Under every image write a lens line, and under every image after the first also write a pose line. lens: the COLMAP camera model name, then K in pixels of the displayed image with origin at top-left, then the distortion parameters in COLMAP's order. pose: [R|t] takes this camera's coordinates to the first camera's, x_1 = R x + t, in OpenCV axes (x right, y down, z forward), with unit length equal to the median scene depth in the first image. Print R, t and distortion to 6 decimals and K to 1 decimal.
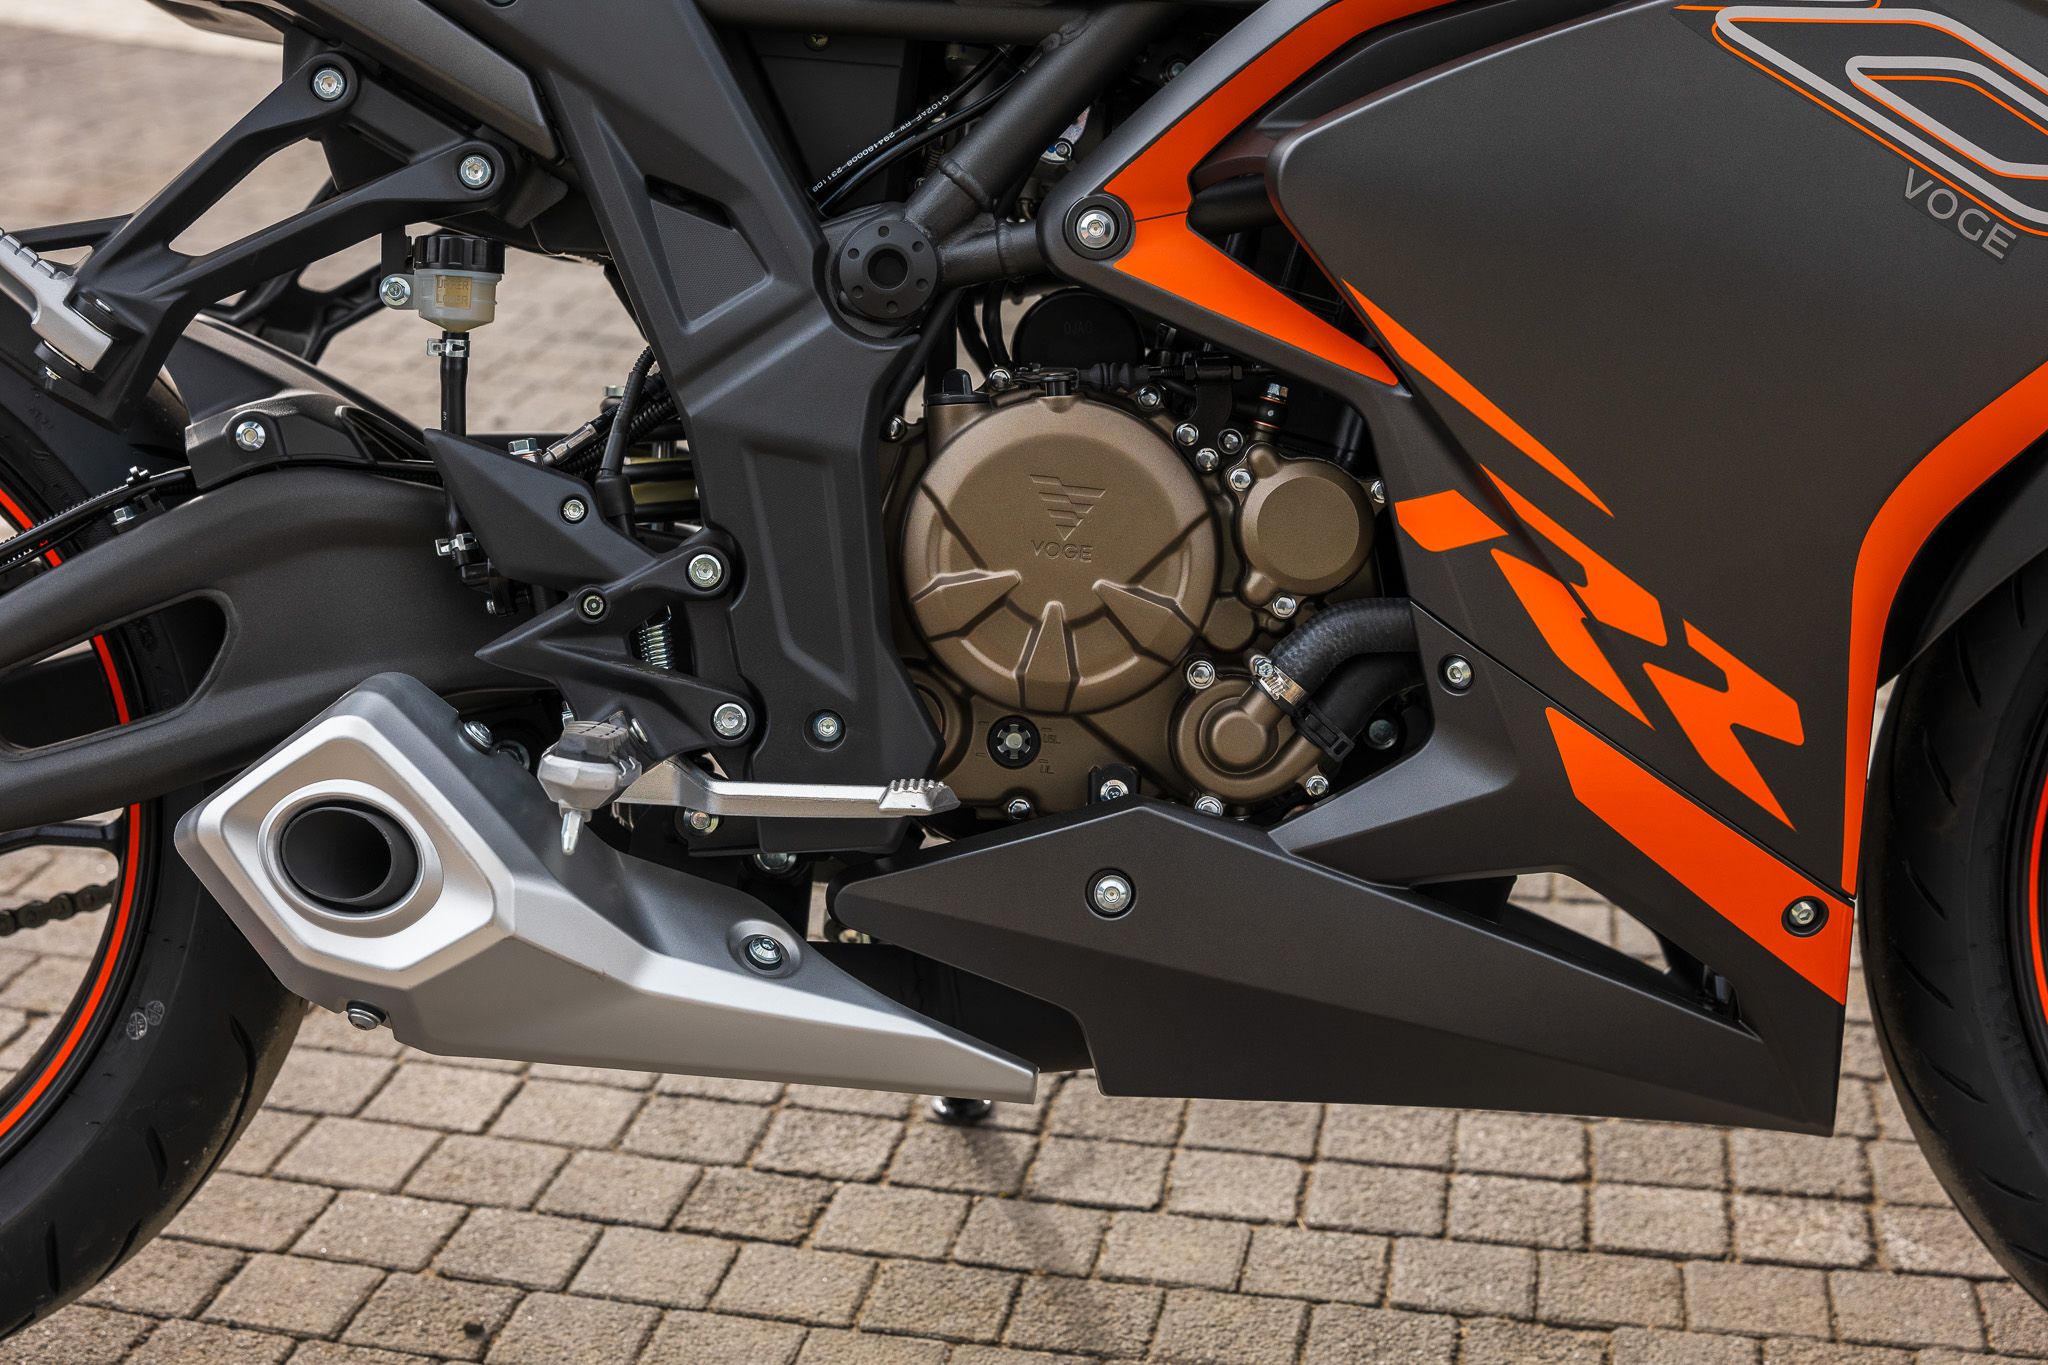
lens RADIAL K [[3861.0, 0, 1024.0], [0, 3861.0, 682.5], [0, 0, 1]] dist [-0.010743, 0.340288]
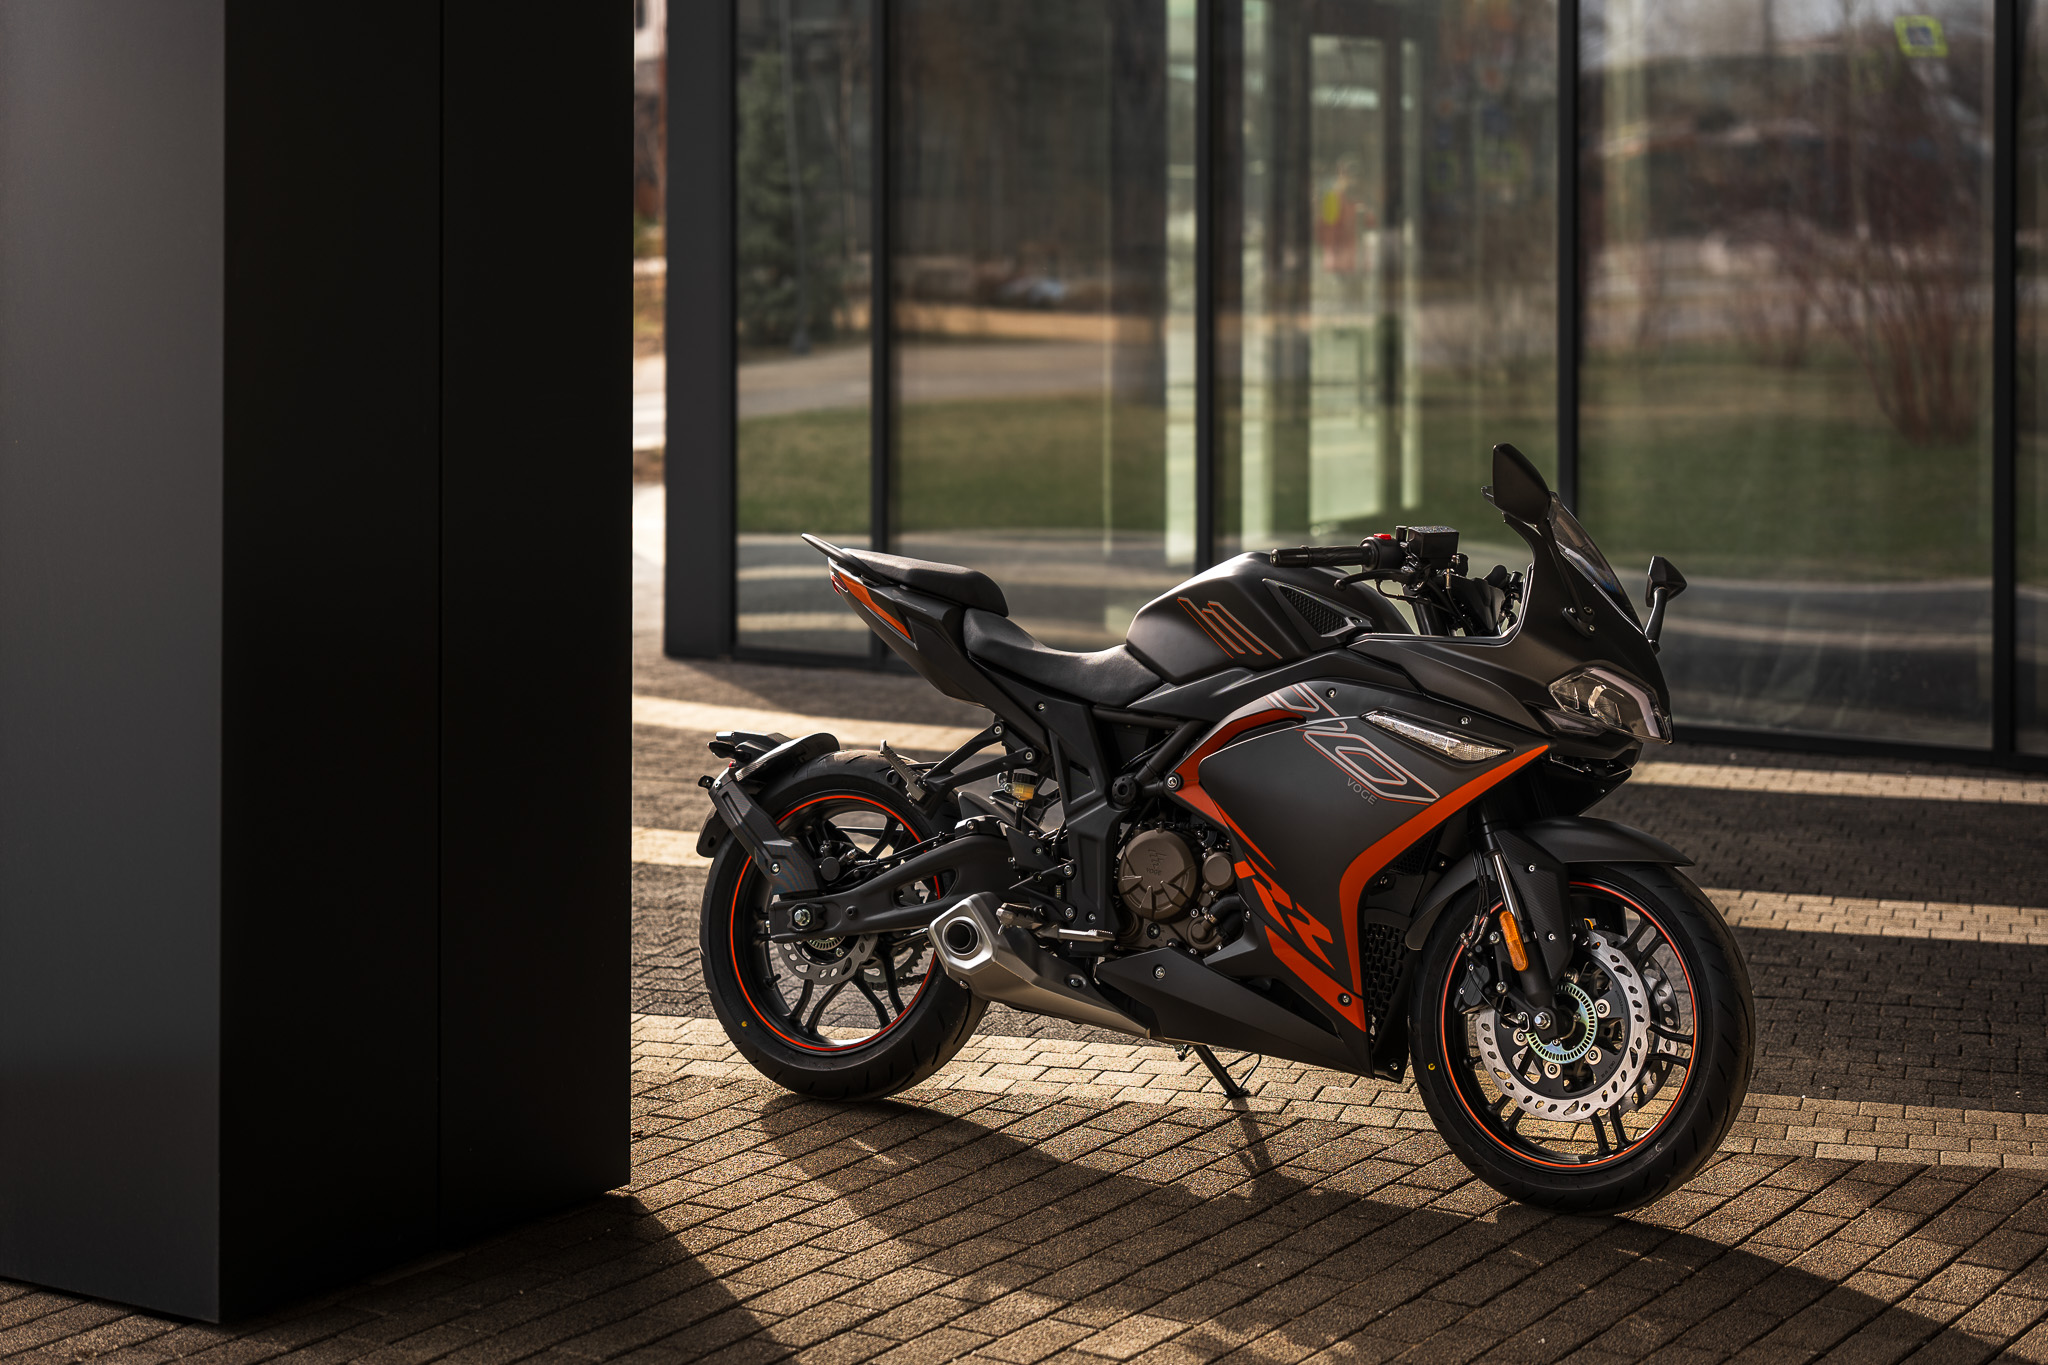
lens RADIAL K [[4093.9, 0, 1024.0], [0, 4093.9, 682.5], [0, 0, 1]] dist [-0.061726, -0.028450]
pose [[0.858055, 0.051421, -0.510978, 1.774921], [-0.137246, 0.981746, -0.131674, 0.298609], [0.494880, 0.183113, 0.849449, -2.217044]]
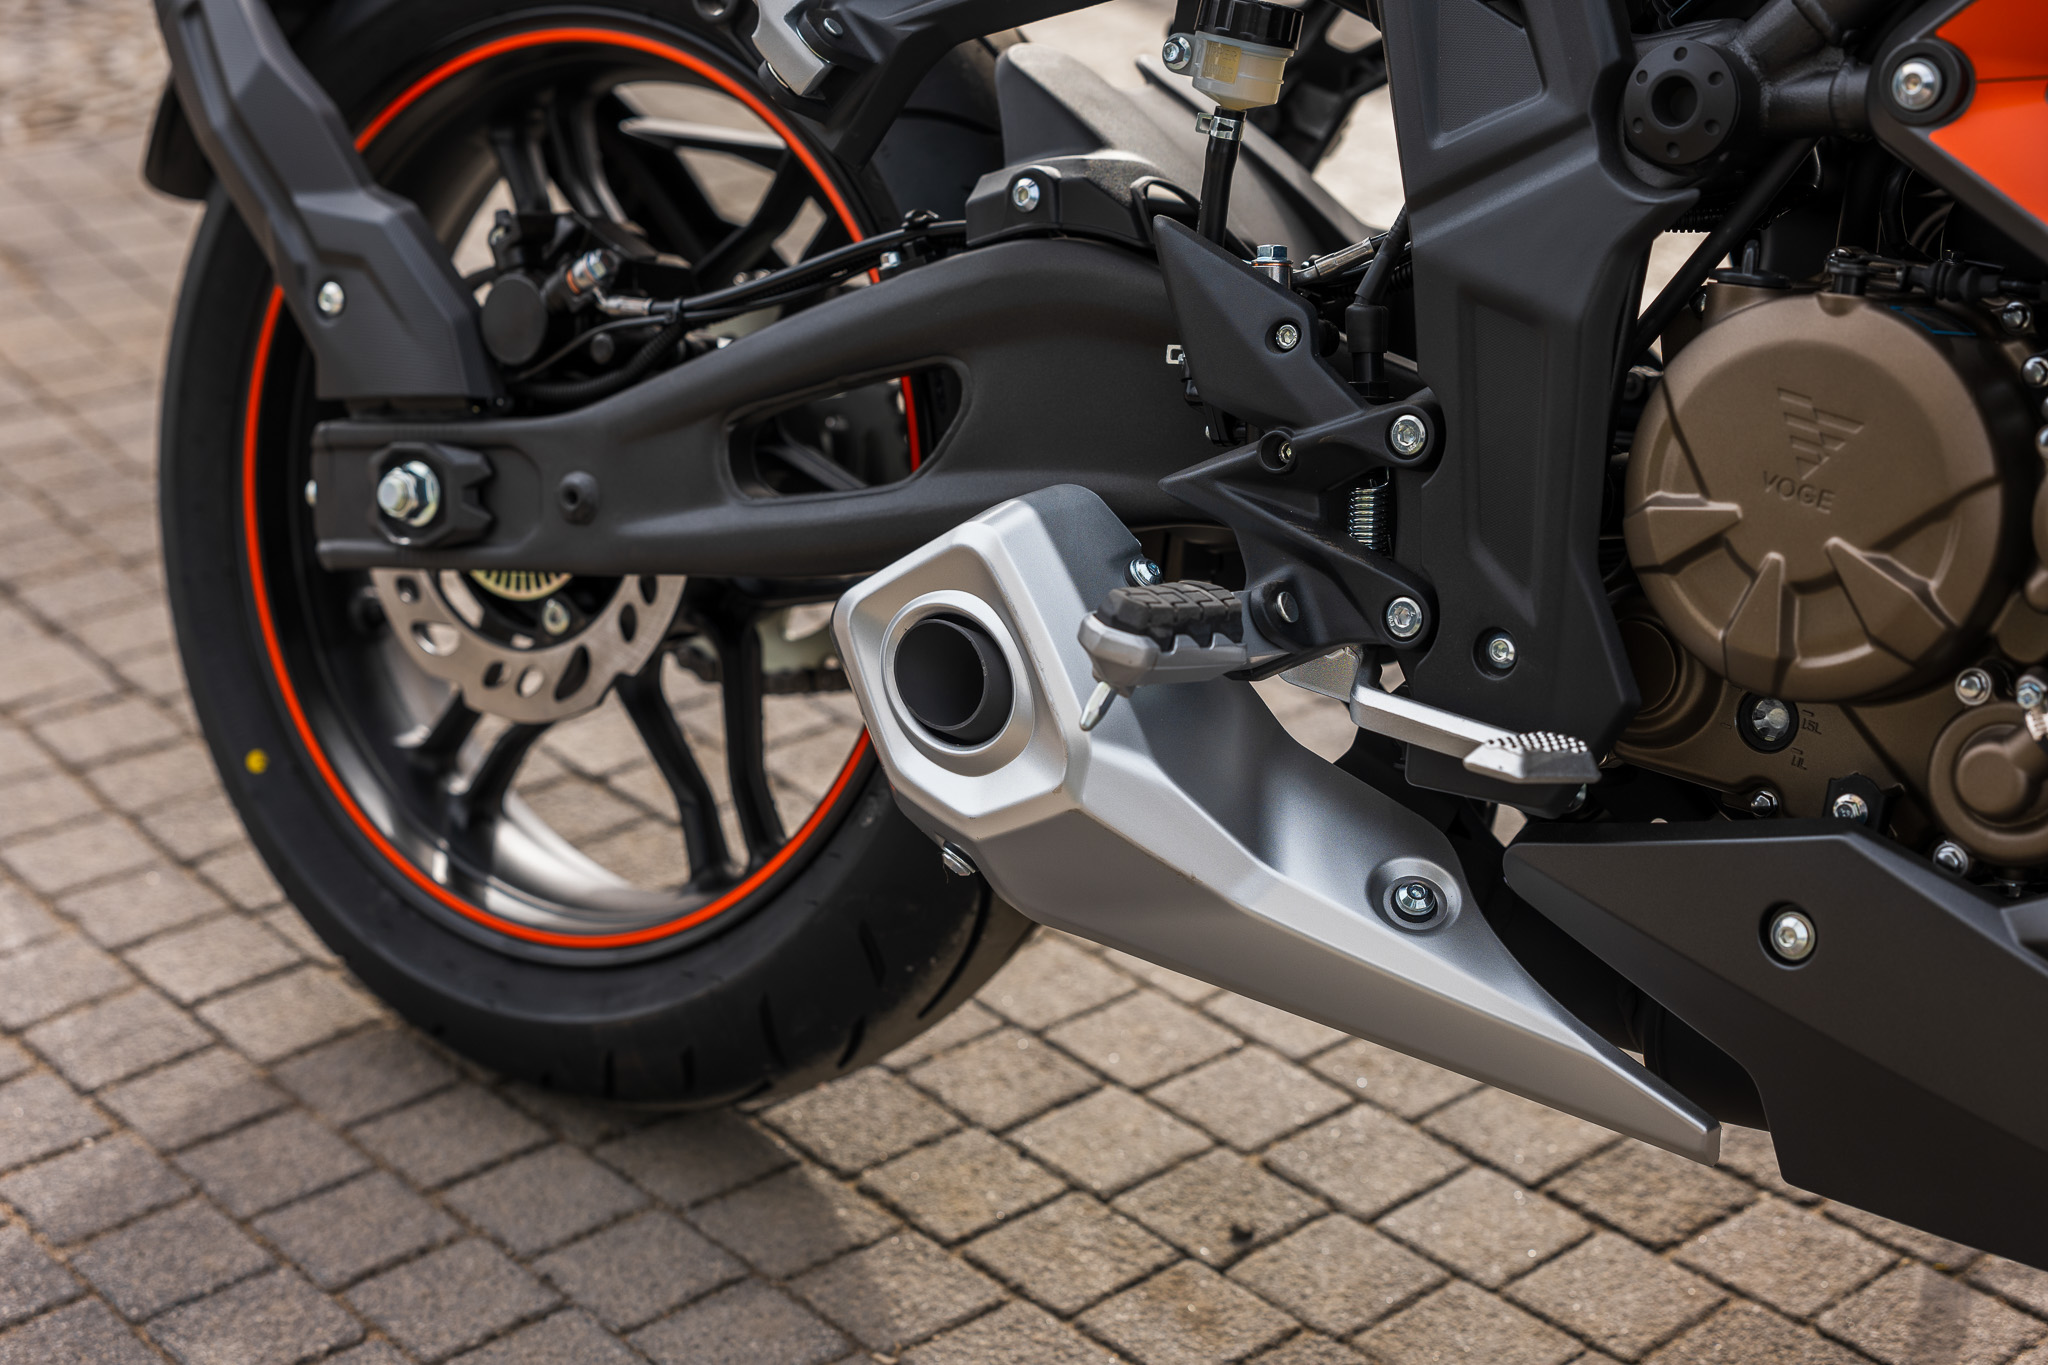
lens RADIAL K [[3861.0, 0, 1024.0], [0, 3861.0, 682.5], [0, 0, 1]] dist [-0.010743, 0.340288]
pose [[0.809502, 0.214277, -0.546618, 0.312238], [-0.178329, 0.976772, 0.118807, -0.060294], [0.559379, 0.001303, 0.828911, 0.265013]]
